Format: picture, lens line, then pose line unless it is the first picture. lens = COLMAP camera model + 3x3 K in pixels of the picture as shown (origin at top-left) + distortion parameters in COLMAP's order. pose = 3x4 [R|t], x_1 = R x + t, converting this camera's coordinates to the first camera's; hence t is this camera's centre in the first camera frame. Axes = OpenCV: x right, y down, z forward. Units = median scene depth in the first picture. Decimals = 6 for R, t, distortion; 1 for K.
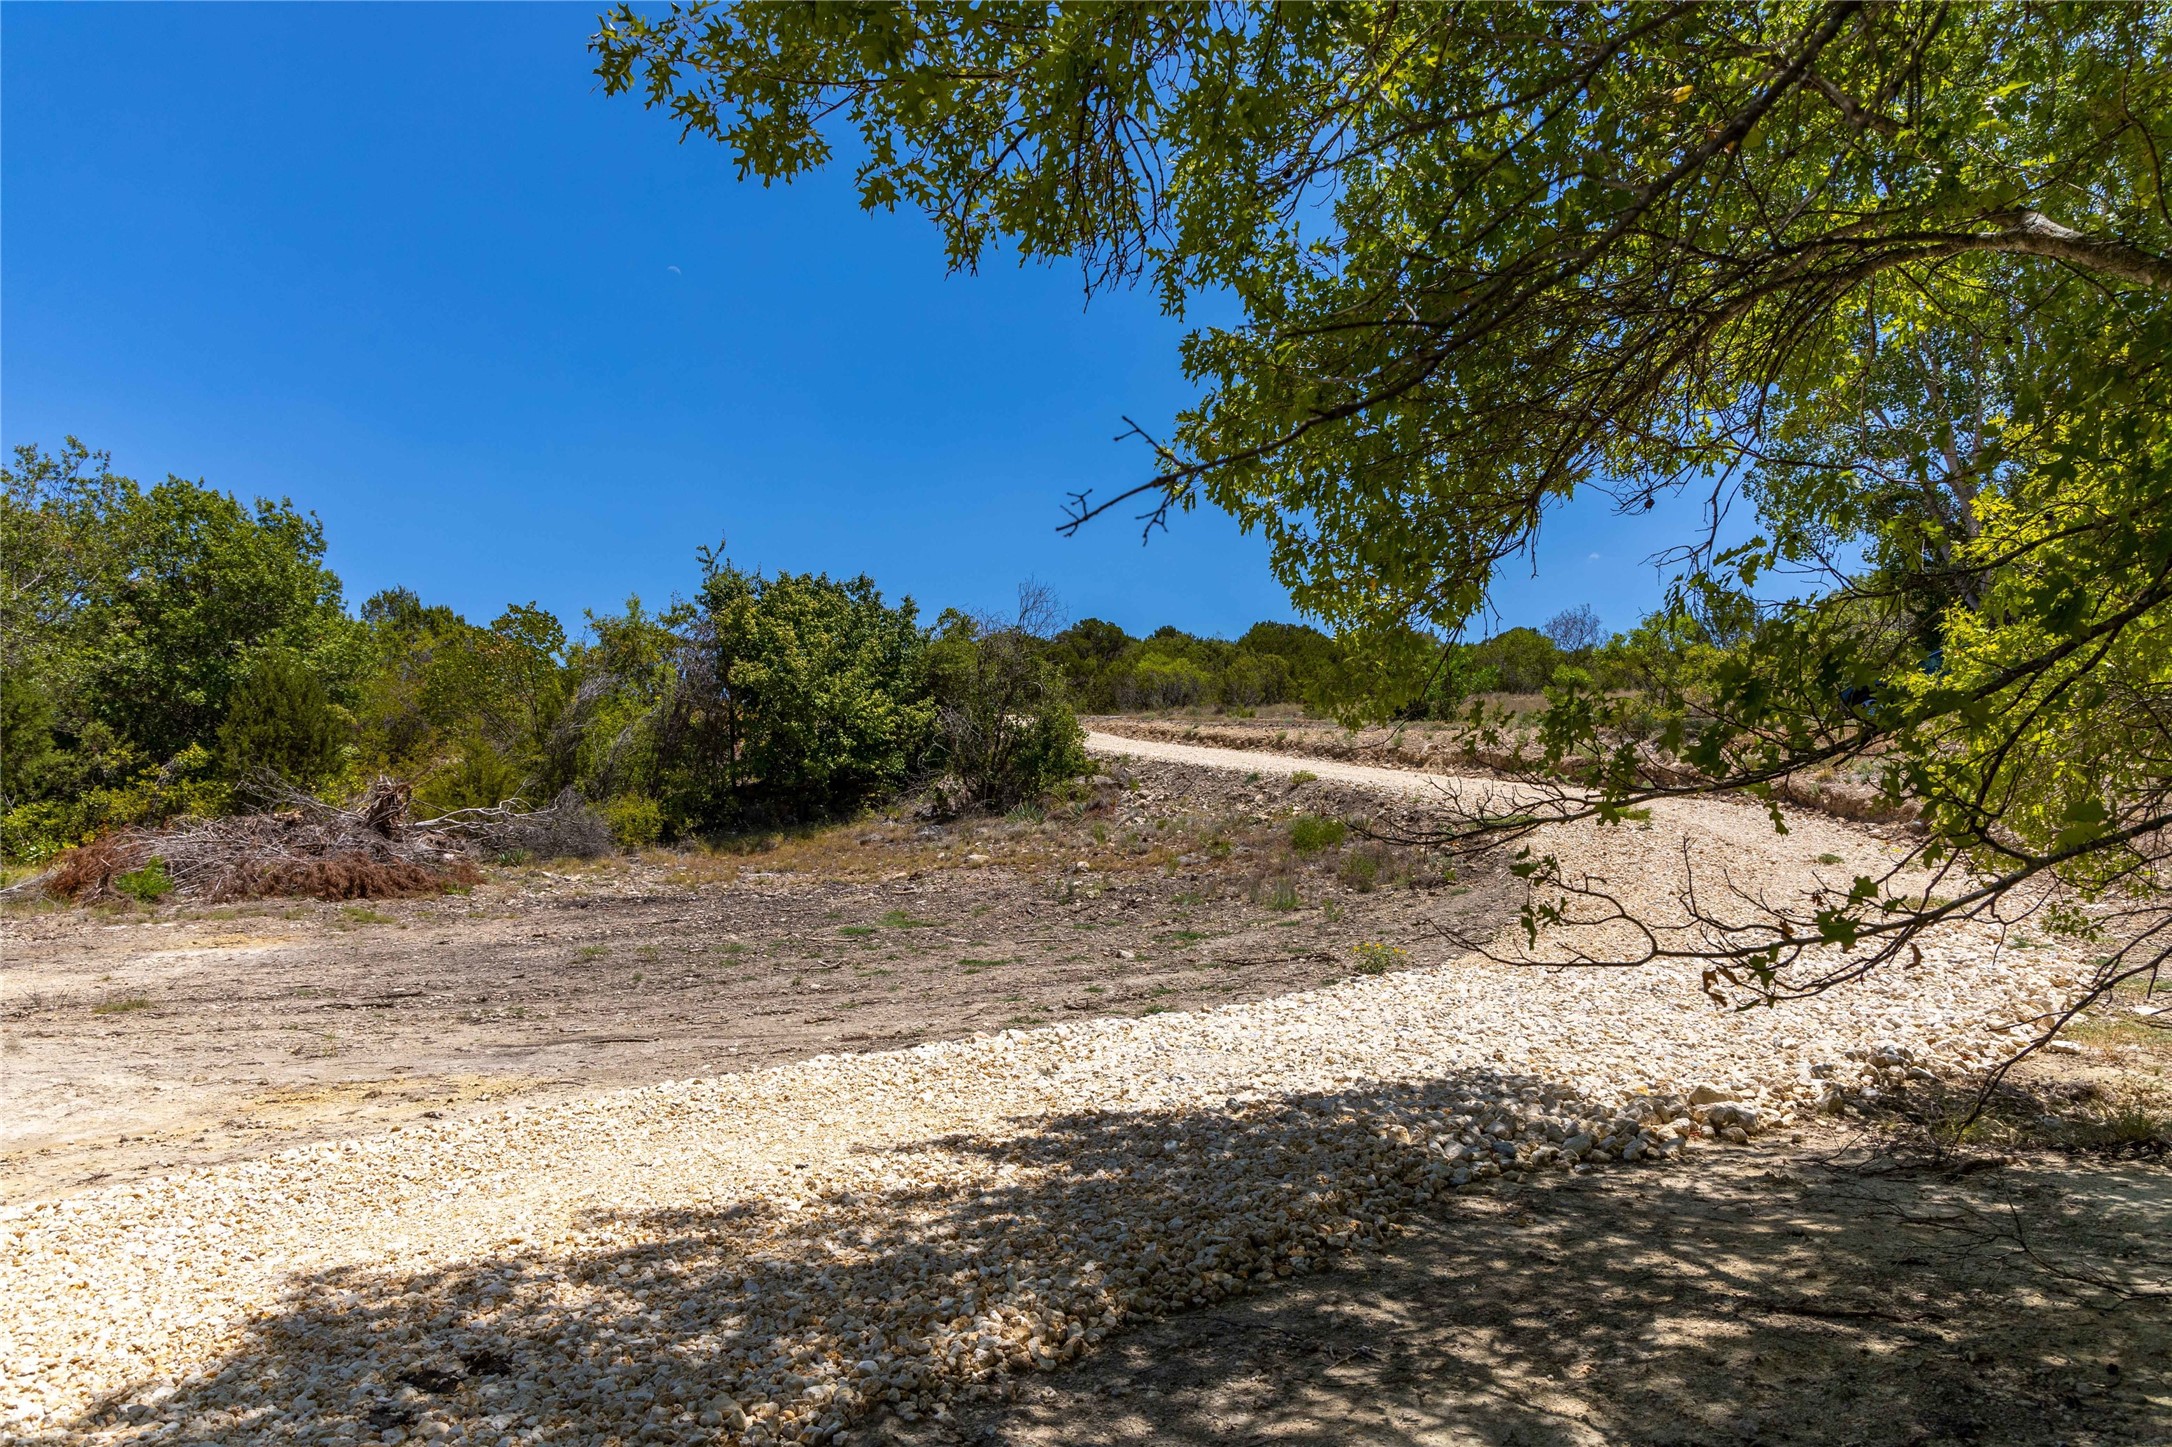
lens RADIAL K [[1526.6, 0, 1082.4], [0, 1526.6, 713.6], [0, 0, 1]] dist [-0.002587, 0.001800]
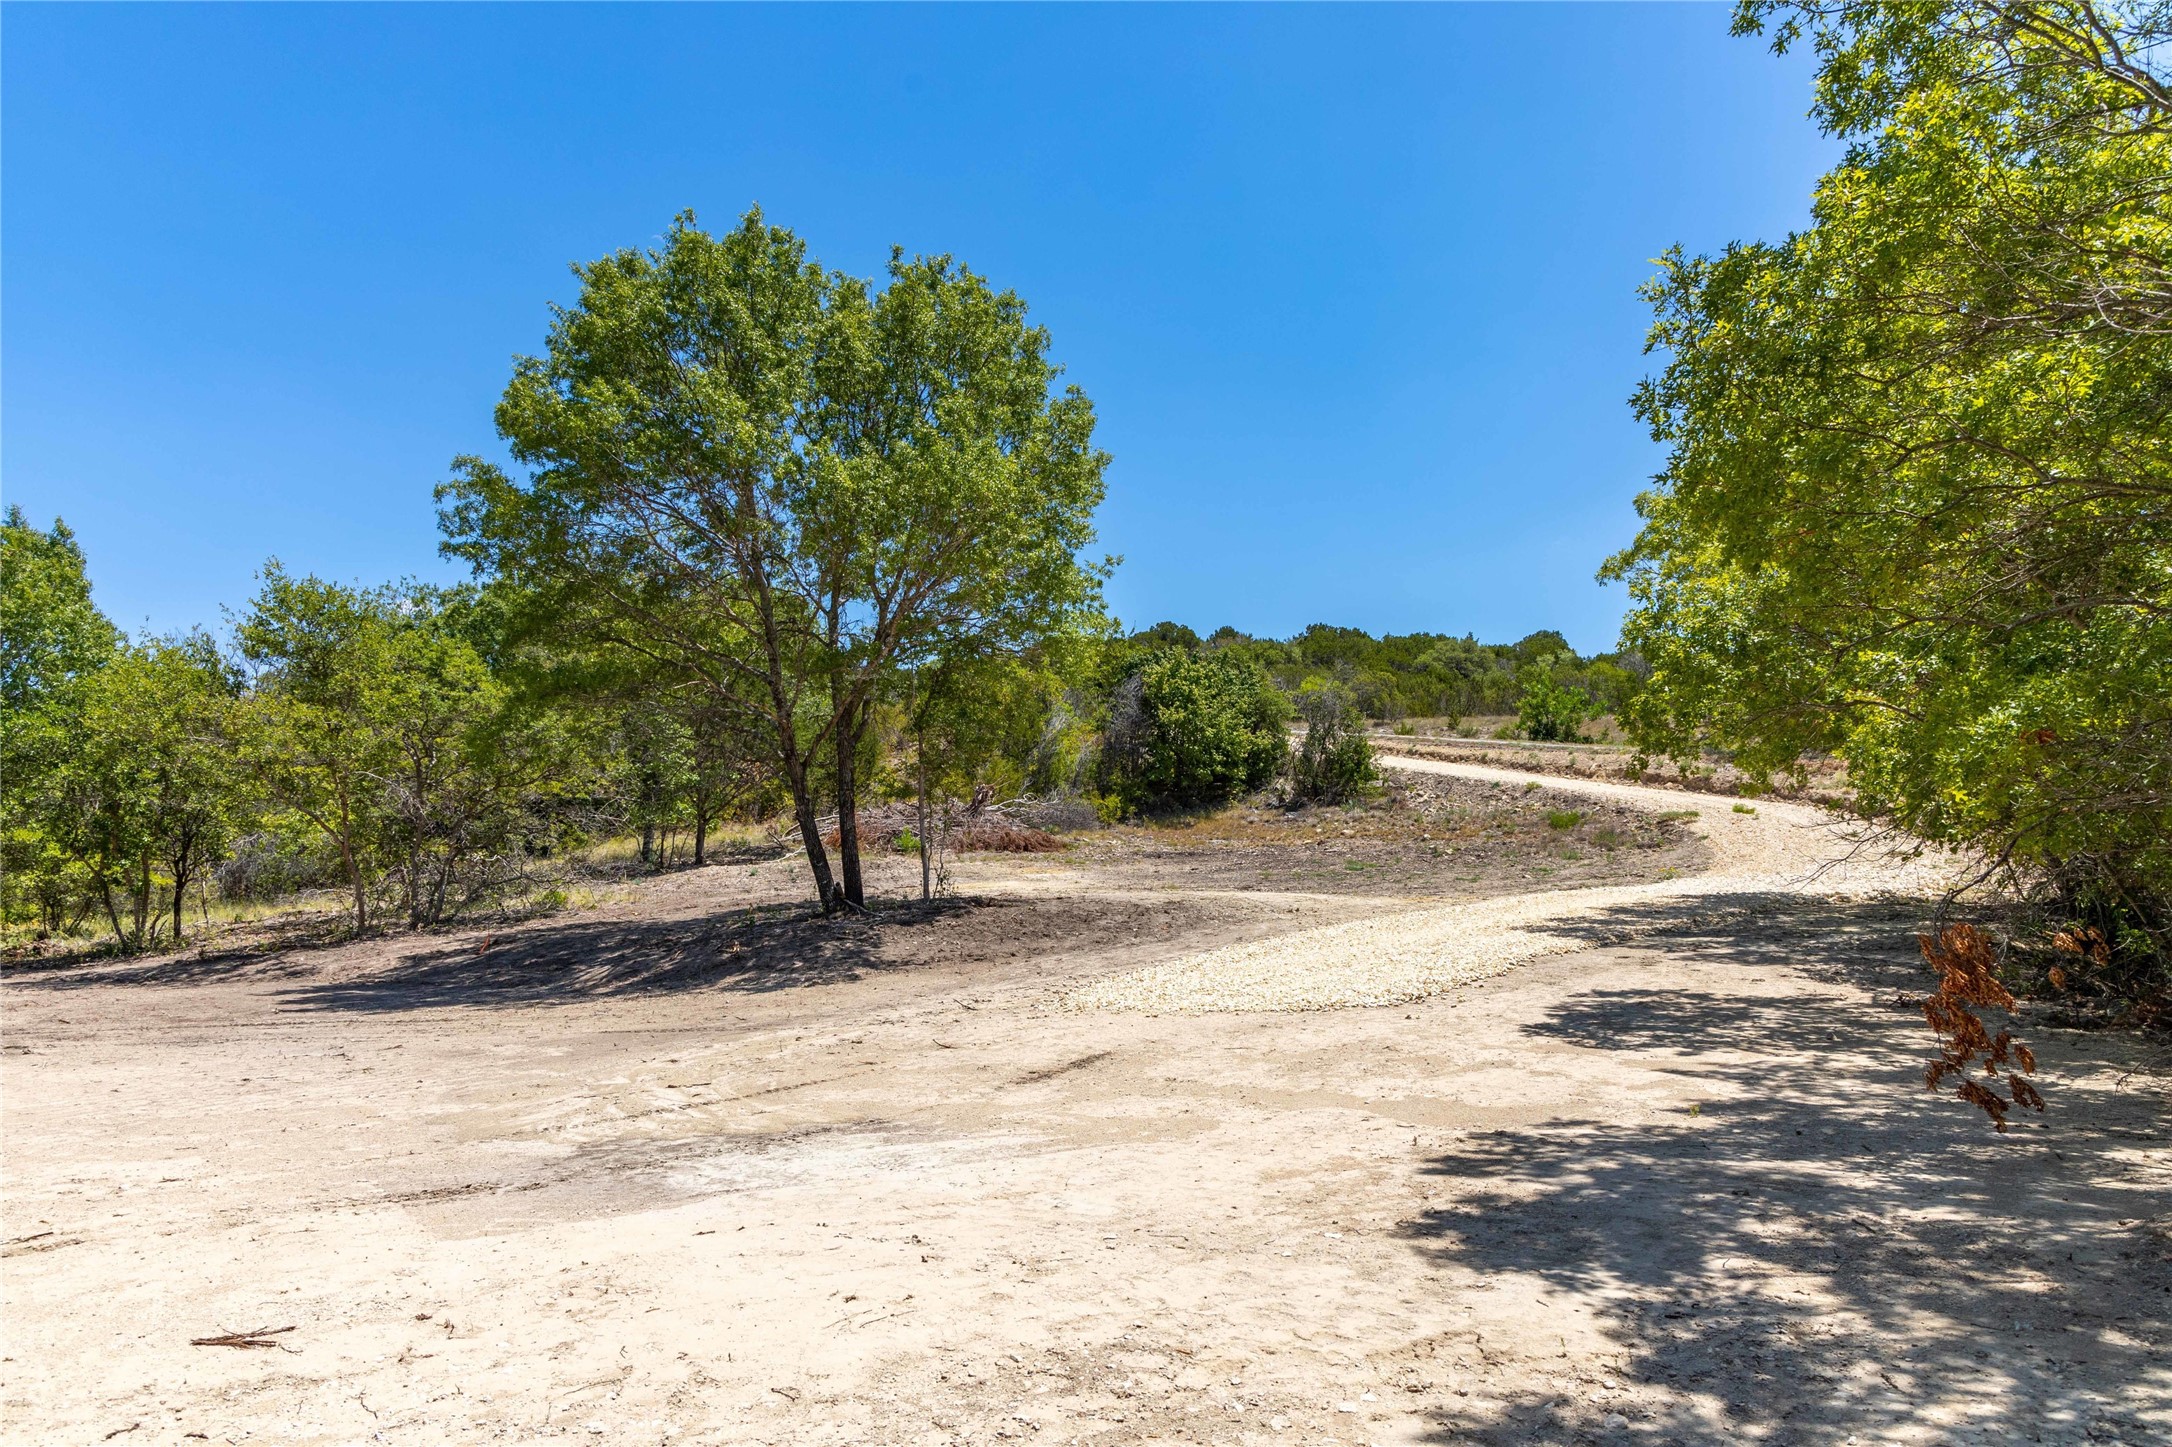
lens RADIAL K [[1500.3, 0, 1086.0], [0, 1500.3, 723.5], [0, 0, 1]] dist [0.008146, -0.003712]
pose [[0.999949, 0.009030, -0.004469, -0.291372], [-0.008951, 0.999807, 0.017464, -0.043427], [0.004626, -0.017423, 0.999838, -0.547646]]
